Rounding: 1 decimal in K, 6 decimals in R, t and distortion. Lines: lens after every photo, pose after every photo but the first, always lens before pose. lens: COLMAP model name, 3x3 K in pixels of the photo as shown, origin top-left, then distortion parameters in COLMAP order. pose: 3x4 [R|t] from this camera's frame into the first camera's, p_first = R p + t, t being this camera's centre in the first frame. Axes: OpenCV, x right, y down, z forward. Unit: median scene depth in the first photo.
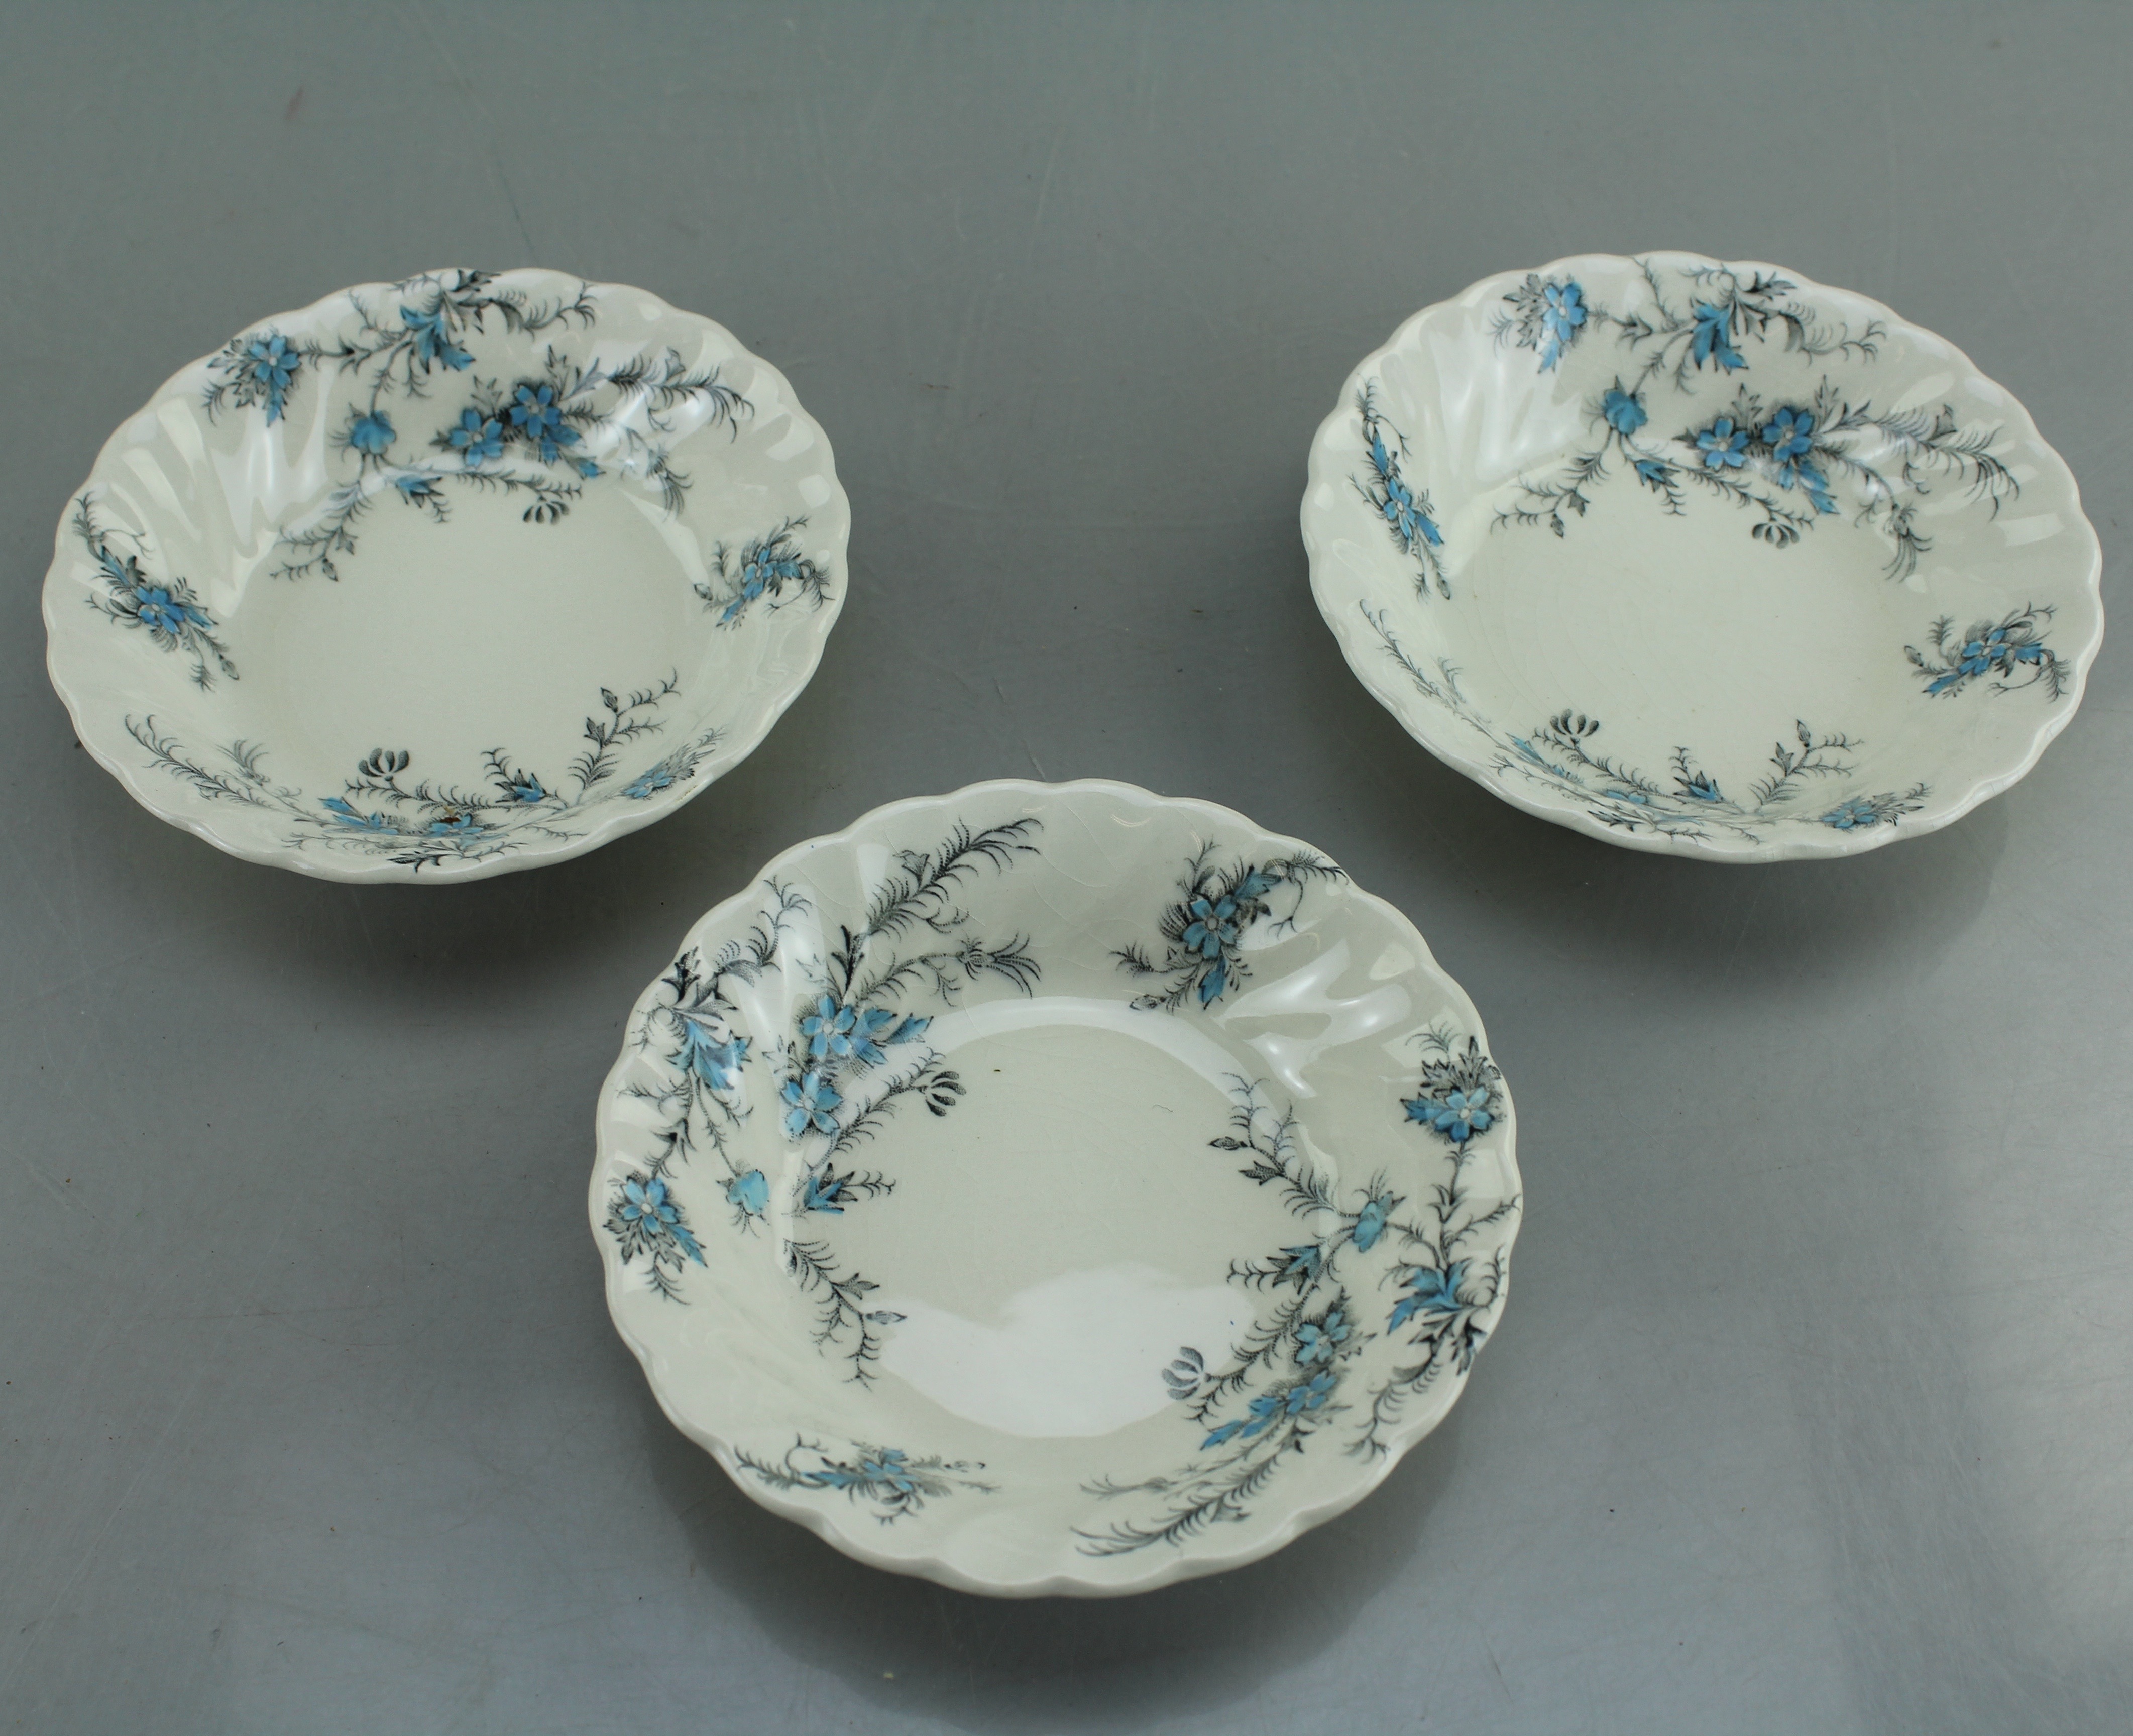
lens RADIAL K [[3101.2, 0, 1064.0], [0, 3101.2, 872.0], [0, 0, 1]] dist [-0.081646, 0.000000]
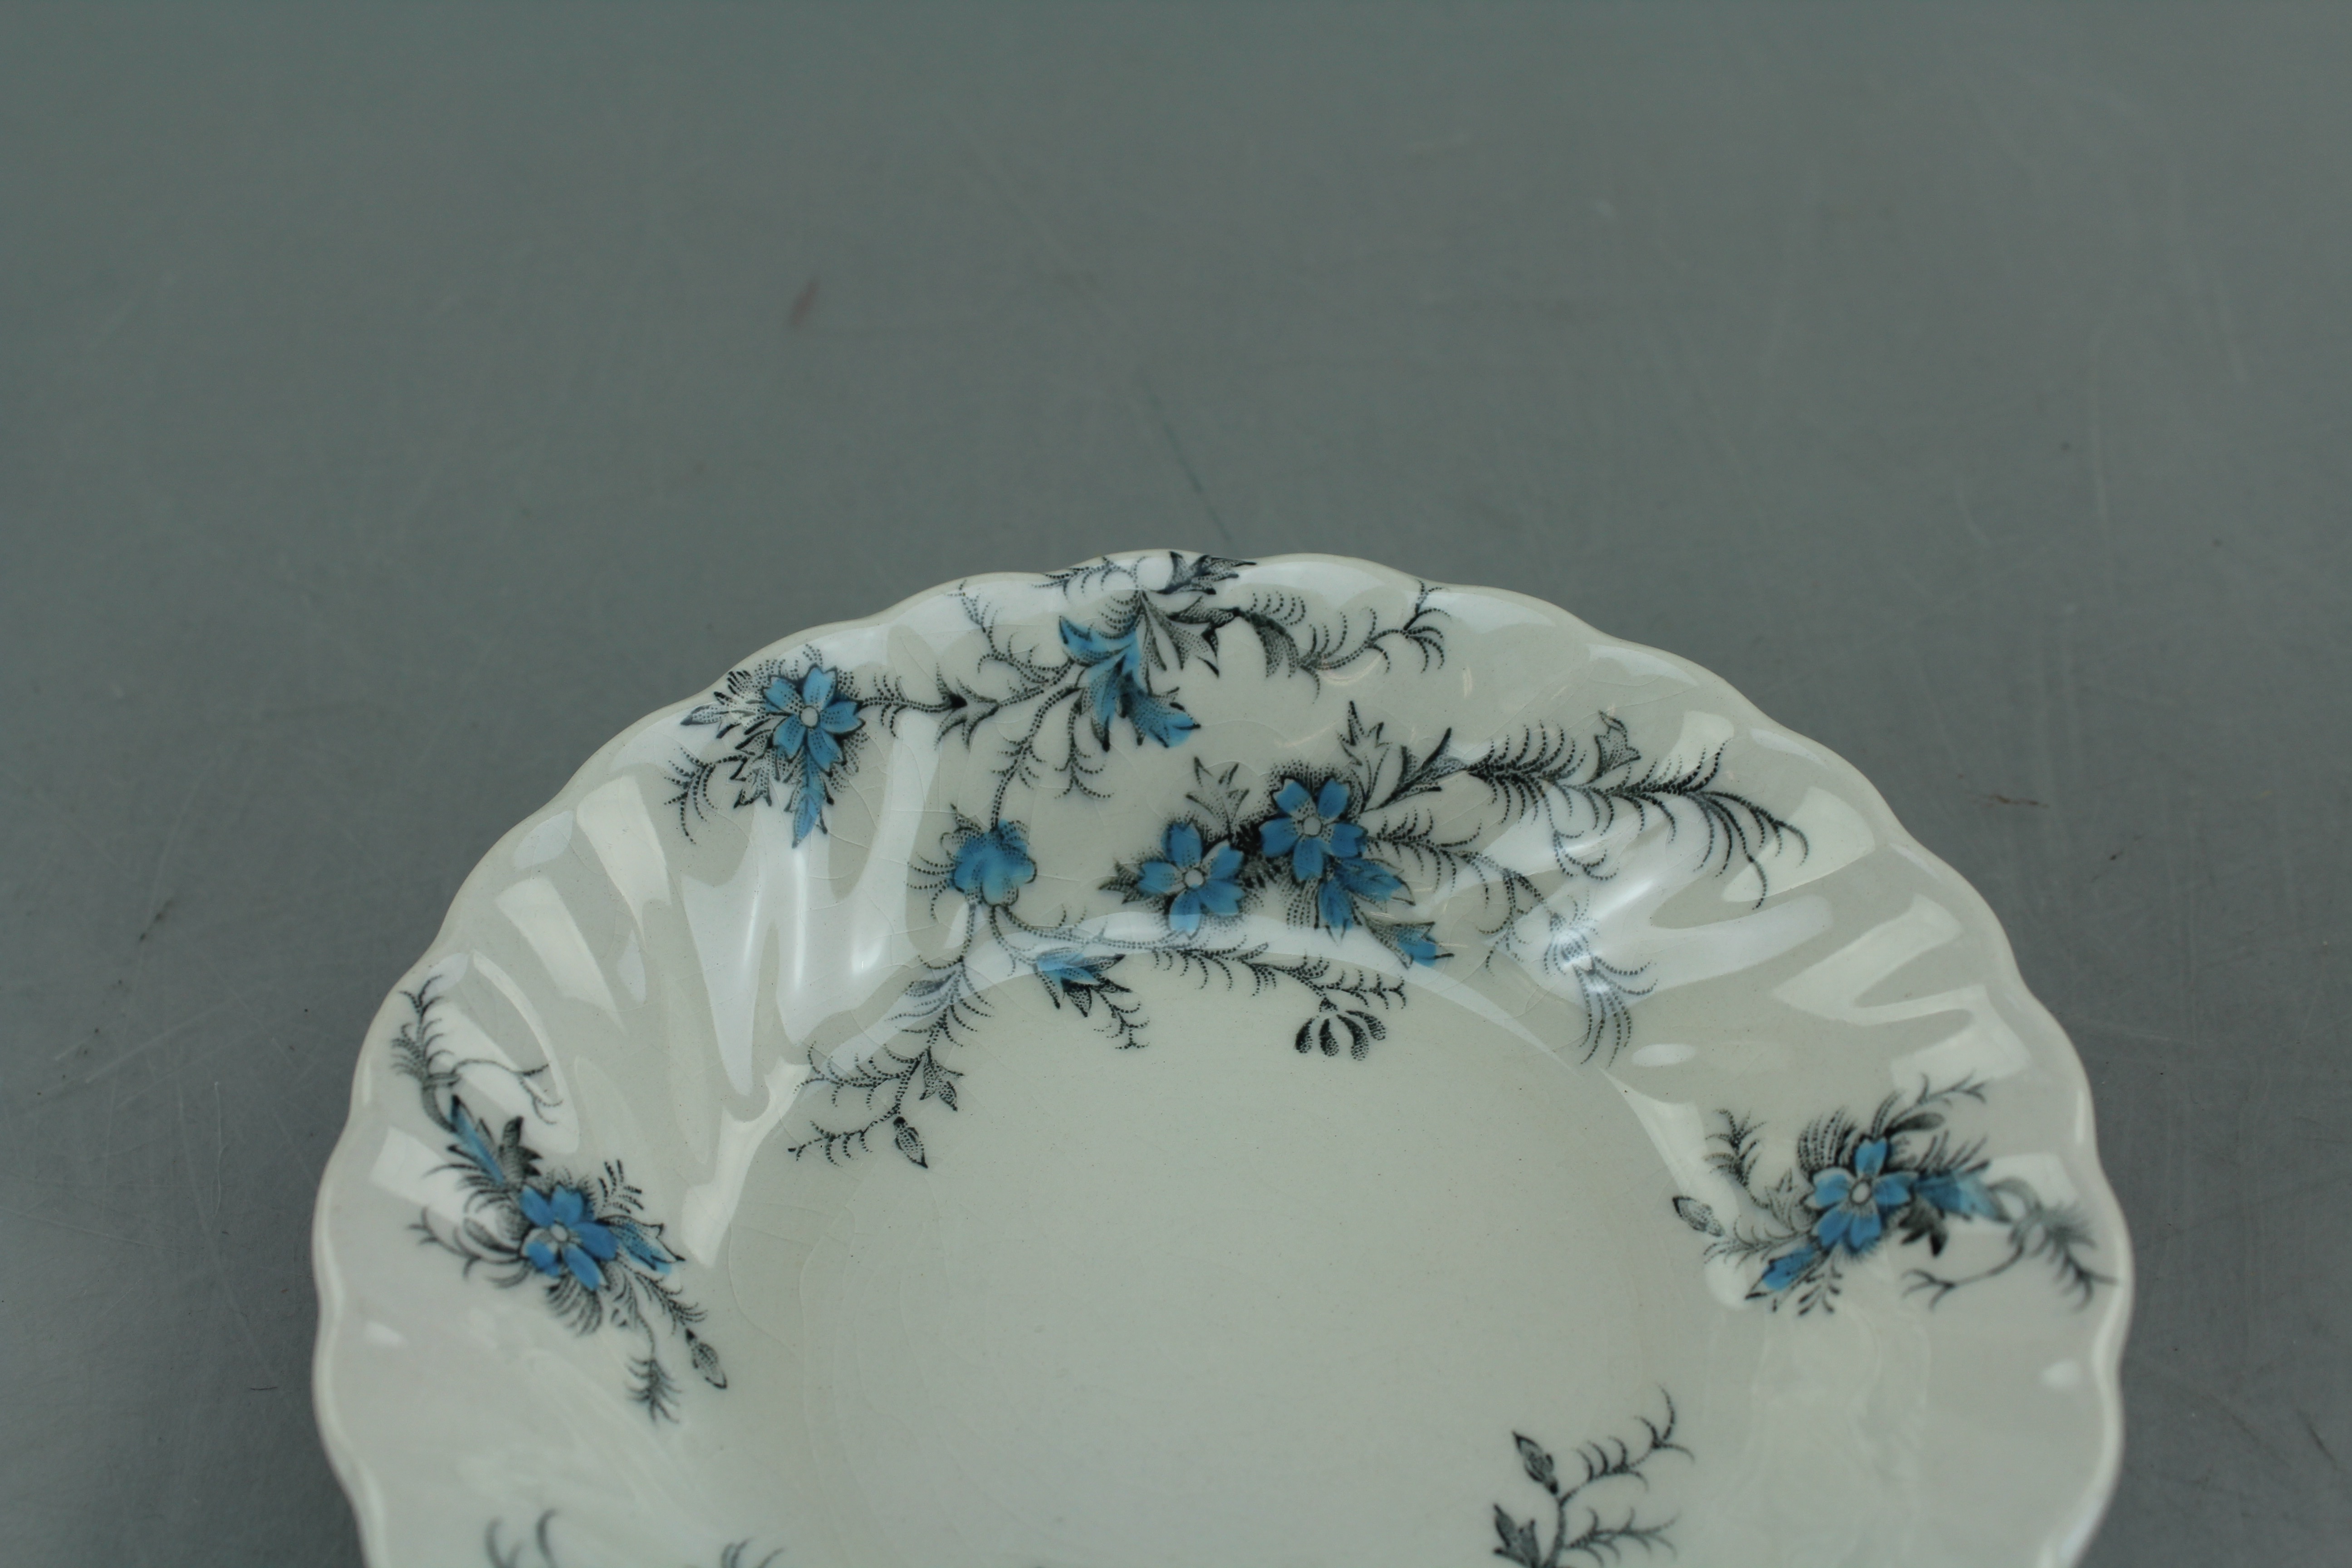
lens RADIAL K [[2789.5, 0, 1182.7], [0, 2789.5, 783.0], [0, 0, 1]] dist [-0.123363, 0.000000]
pose [[0.999156, 0.023629, -0.033596, -0.179985], [-0.028595, 0.987345, -0.155990, -0.086022], [0.029485, 0.156819, 0.987187, 0.553961]]
